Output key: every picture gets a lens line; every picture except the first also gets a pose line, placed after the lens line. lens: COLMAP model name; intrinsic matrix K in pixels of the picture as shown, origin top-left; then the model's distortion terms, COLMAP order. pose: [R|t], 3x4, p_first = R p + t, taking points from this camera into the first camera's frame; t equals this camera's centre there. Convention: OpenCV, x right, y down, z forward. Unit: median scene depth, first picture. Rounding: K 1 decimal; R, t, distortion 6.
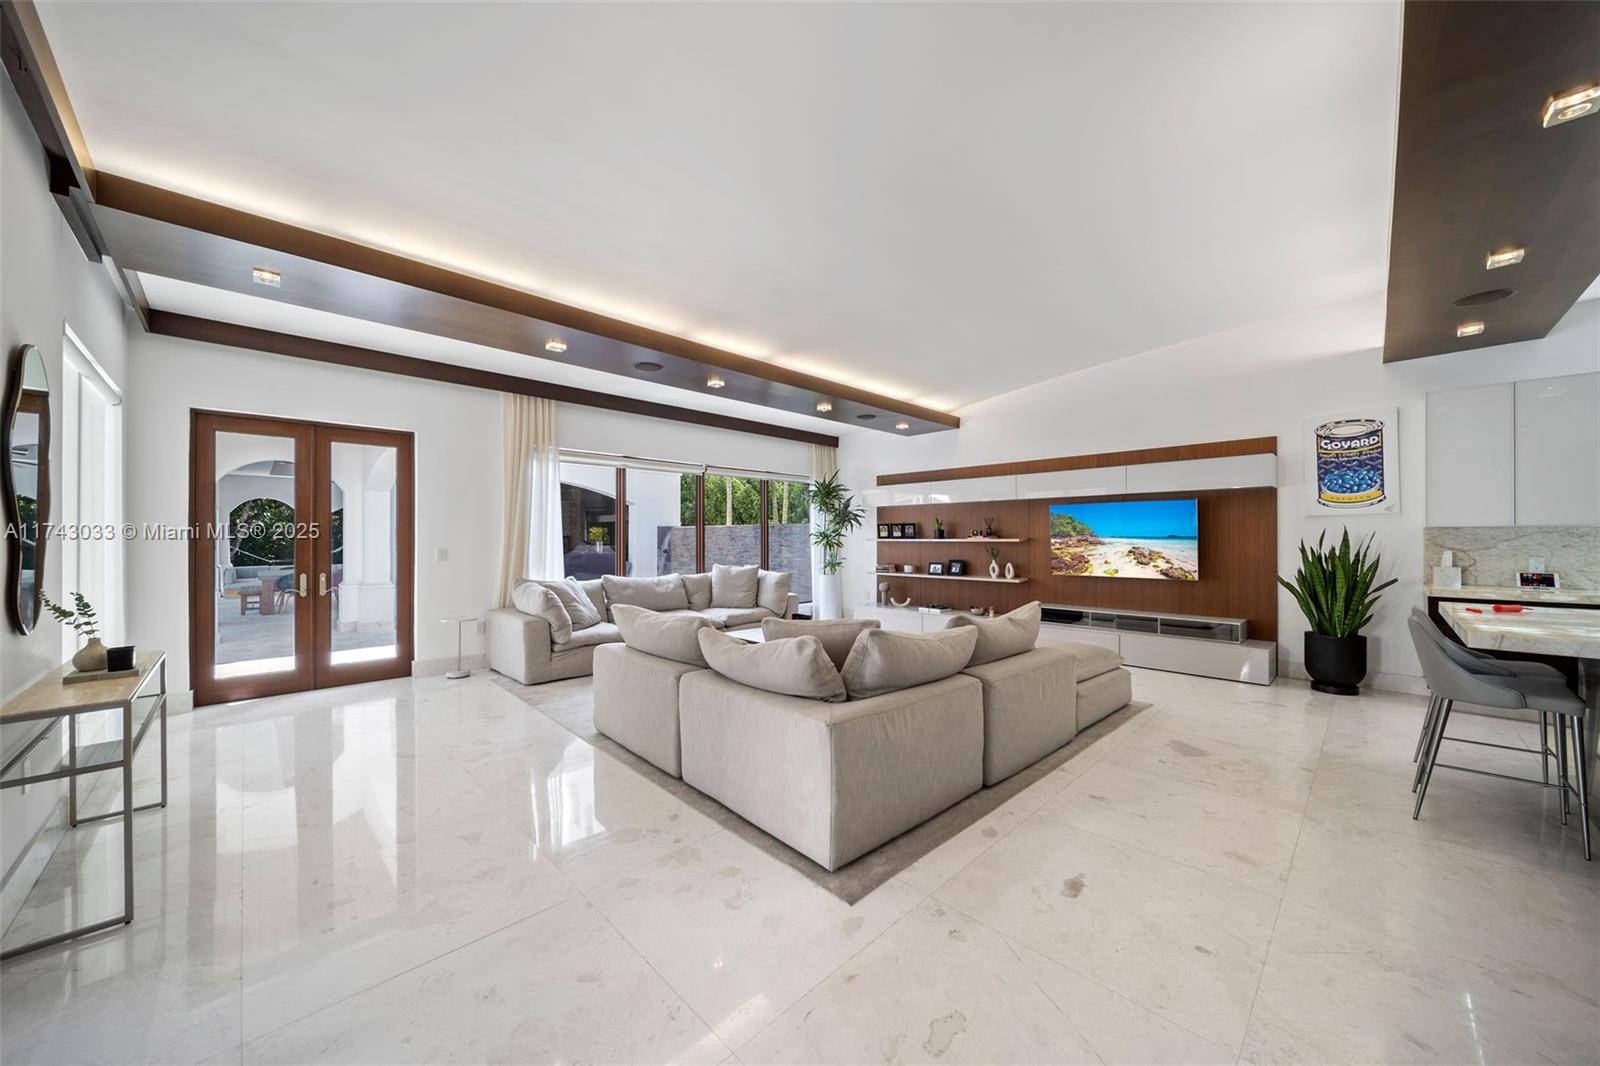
lens RADIAL K [[569.7, 0, 791.4], [0, 569.7, 540.4], [0, 0, 1]] dist [0.001146, 0.000073]
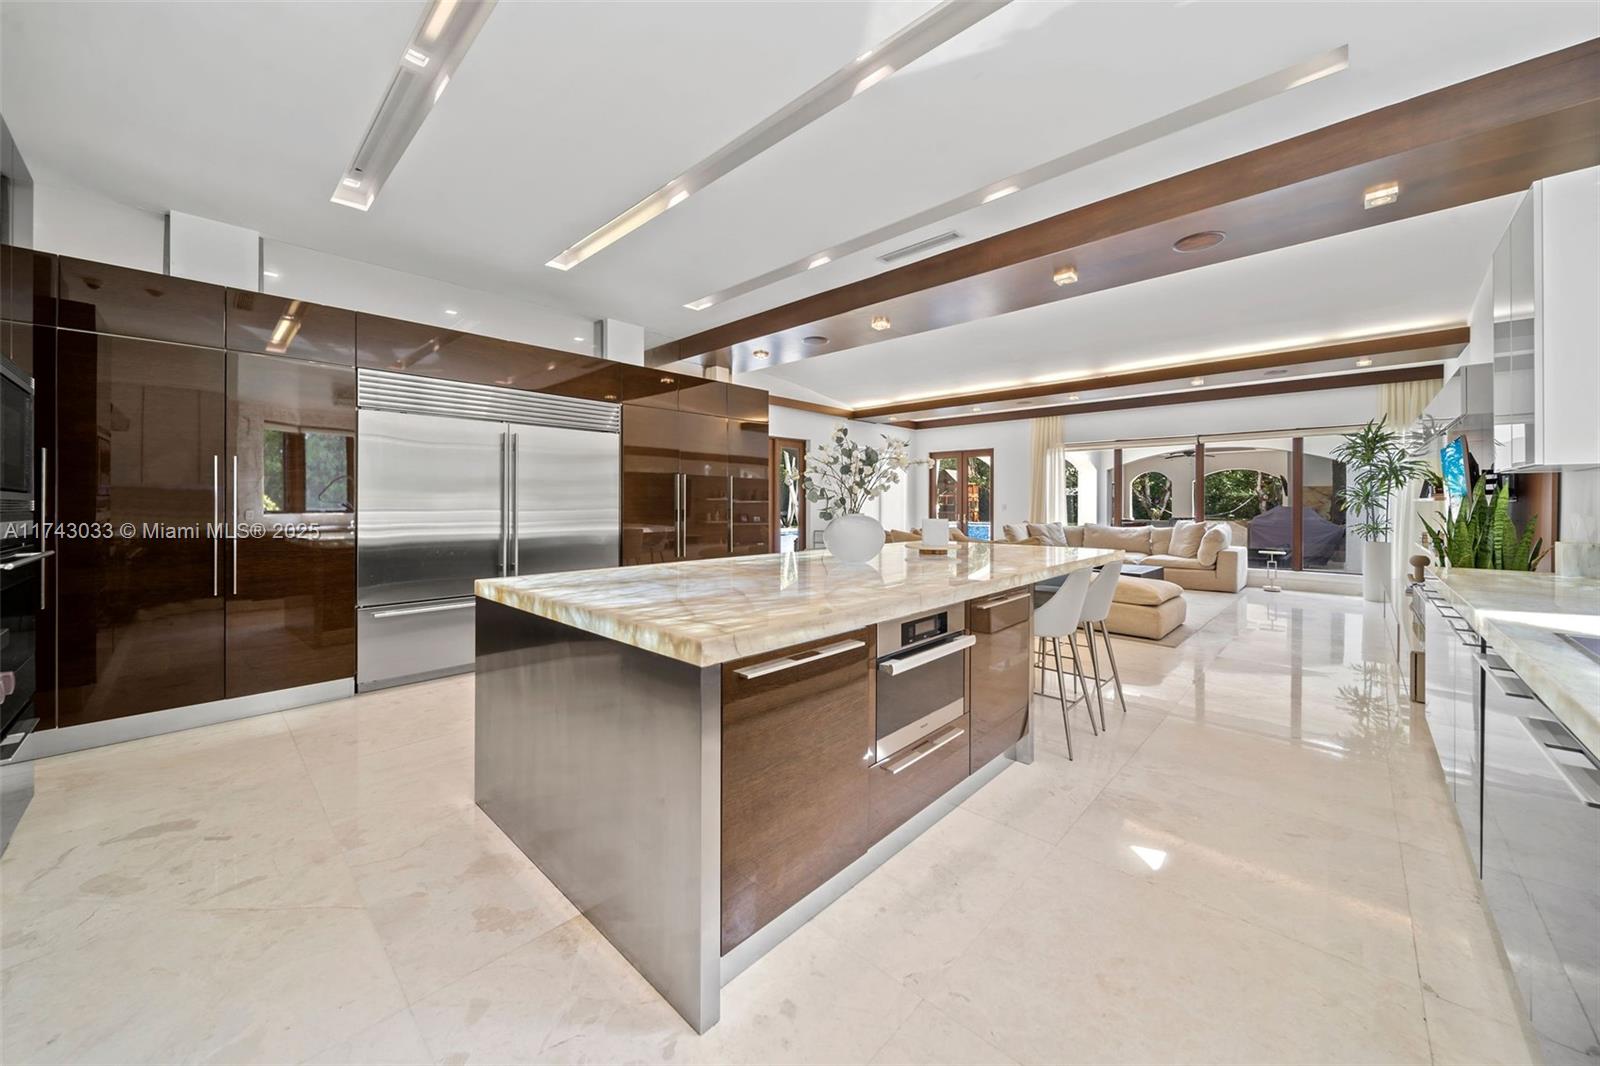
lens RADIAL K [[579.3, 0, 796.3], [0, 579.3, 500.8], [0, 0, 1]] dist [-0.000178, -0.000042]
pose [[0.045677, -0.001014, -0.998956, 1.269941], [-0.004746, 0.999988, -0.001232, 0.007551], [0.998945, 0.004797, 0.045672, 0.159442]]
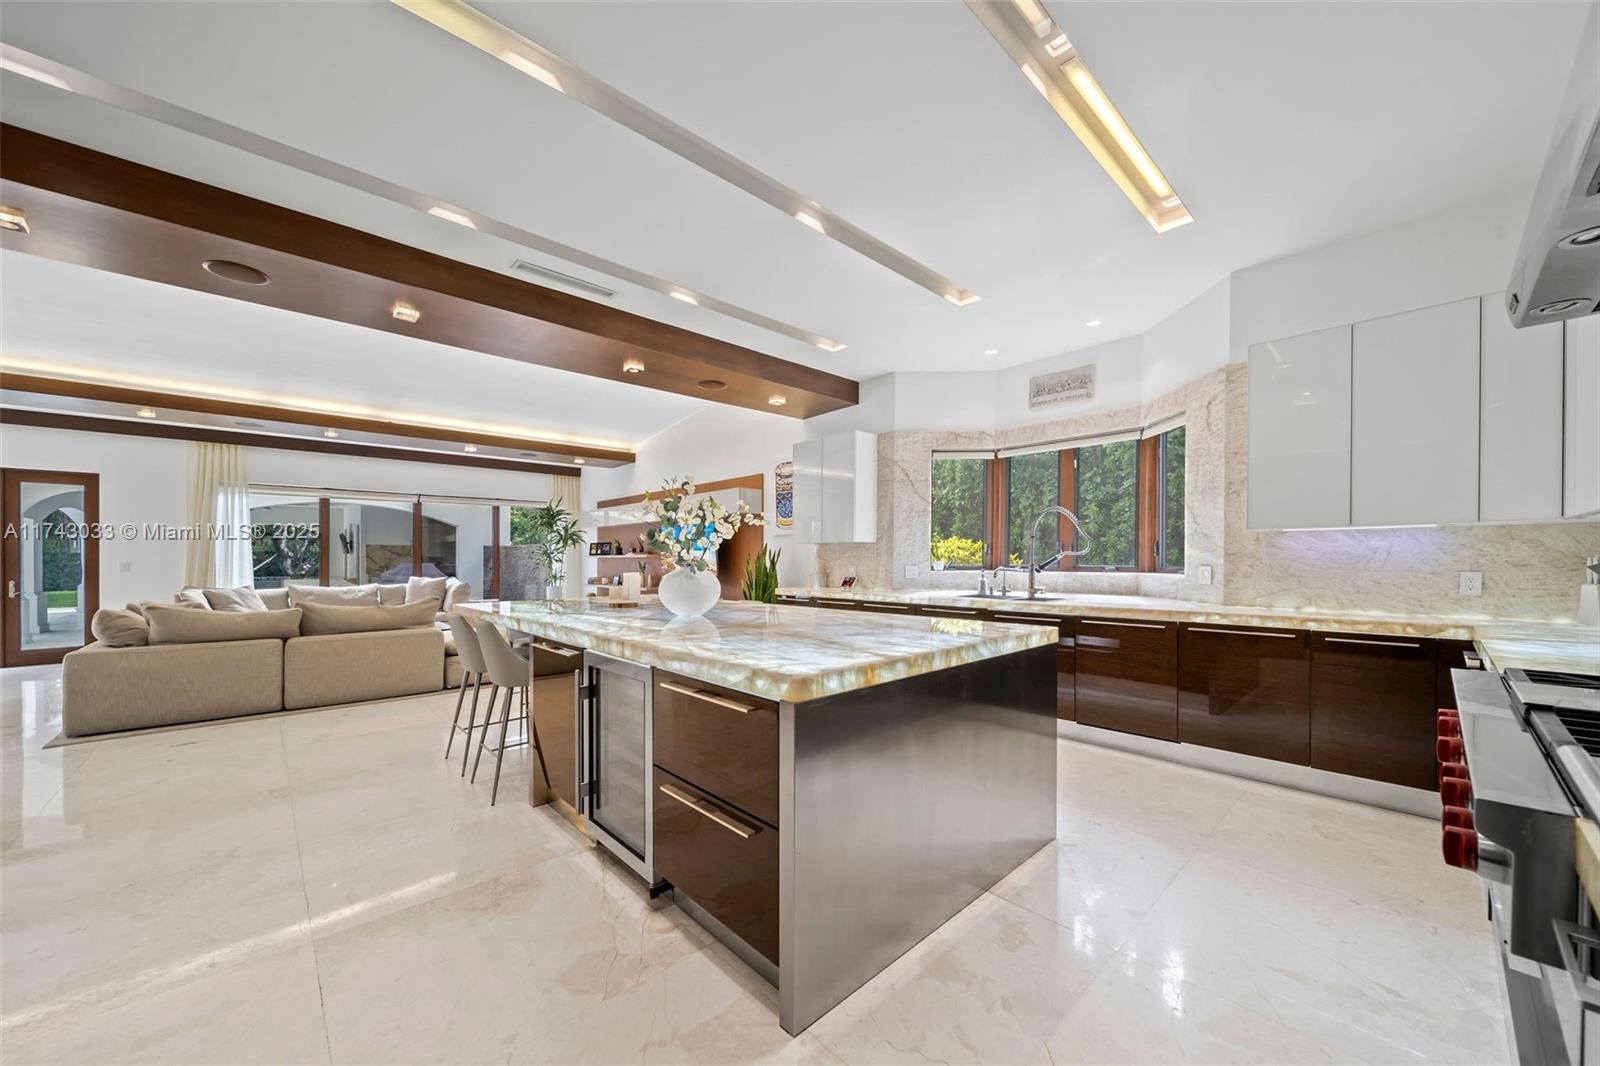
lens RADIAL K [[583.7, 0, 803.9], [0, 583.7, 564.5], [0, 0, 1]] dist [-0.000072, 0.000001]
pose [[0.999917, -0.002513, -0.012630, 0.871203], [0.002593, 0.999977, 0.006335, 0.012852], [0.012614, -0.006367, 0.999900, -0.286098]]
